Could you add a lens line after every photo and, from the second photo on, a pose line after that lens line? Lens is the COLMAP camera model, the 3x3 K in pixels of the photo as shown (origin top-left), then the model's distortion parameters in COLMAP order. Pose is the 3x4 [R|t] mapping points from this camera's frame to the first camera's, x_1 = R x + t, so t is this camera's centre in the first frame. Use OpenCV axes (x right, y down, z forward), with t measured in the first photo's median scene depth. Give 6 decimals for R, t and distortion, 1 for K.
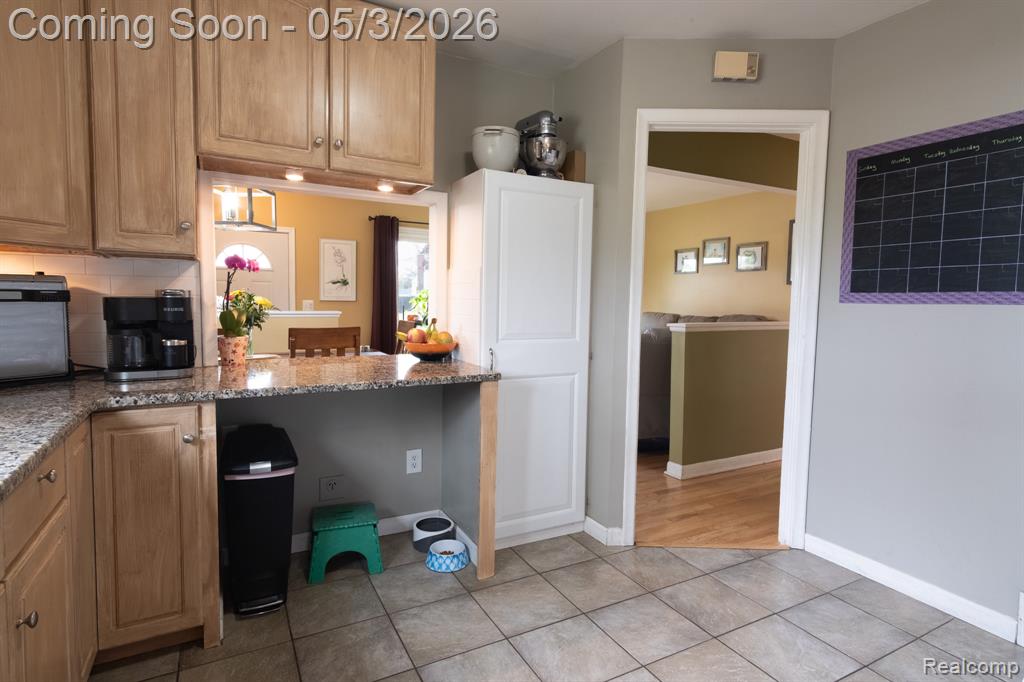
lens RADIAL K [[547.9, 0, 513.5], [0, 547.9, 335.4], [0, 0, 1]] dist [0.010366, 0.001796]
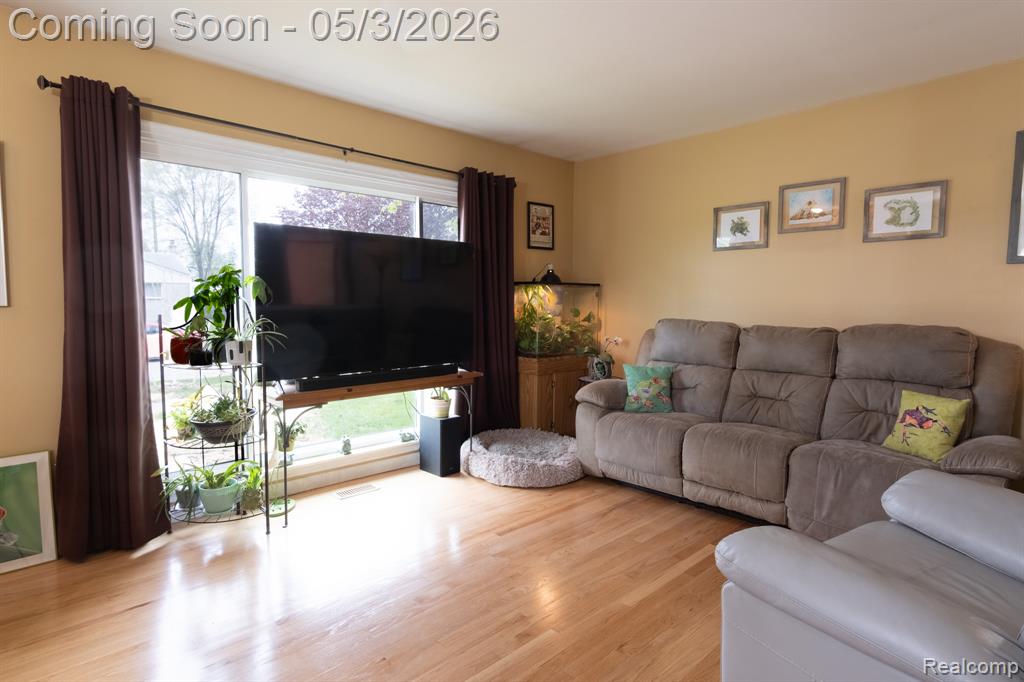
lens RADIAL K [[573.3, 0, 512.0], [0, 573.3, 341.0], [0, 0, 1]] dist [-0.002720, -0.000895]
pose [[0.961886, -0.028555, 0.271956, -0.191093], [0.027086, 0.999591, 0.009153, -0.095299], [-0.272106, -0.001438, 0.962266, 1.519226]]
